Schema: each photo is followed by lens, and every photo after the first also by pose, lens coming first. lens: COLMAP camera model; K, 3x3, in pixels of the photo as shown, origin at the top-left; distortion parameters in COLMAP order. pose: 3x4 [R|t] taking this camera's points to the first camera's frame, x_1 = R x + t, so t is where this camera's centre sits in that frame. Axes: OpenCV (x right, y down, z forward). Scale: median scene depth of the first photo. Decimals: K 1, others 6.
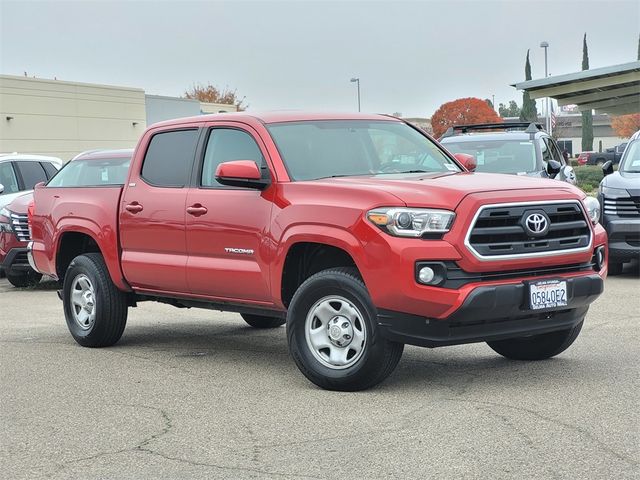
lens RADIAL K [[1294.3, 0, 316.7], [0, 1294.3, 238.5], [0, 0, 1]] dist [0.042531, 0.000000]
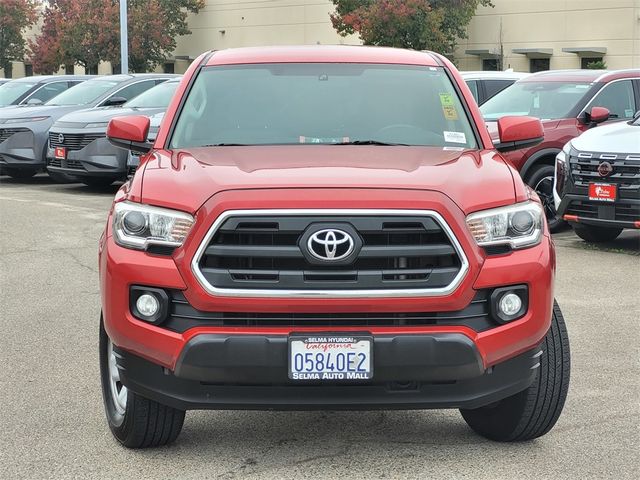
lens RADIAL K [[1294.3, 0, 327.3], [0, 1294.3, 235.3], [0, 0, 1]] dist [0.042531, 0.000000]
pose [[0.828660, 0.099770, -0.550788, 0.500828], [-0.059166, 0.994087, 0.091054, -0.071508], [0.556616, -0.042865, 0.829663, 0.458695]]
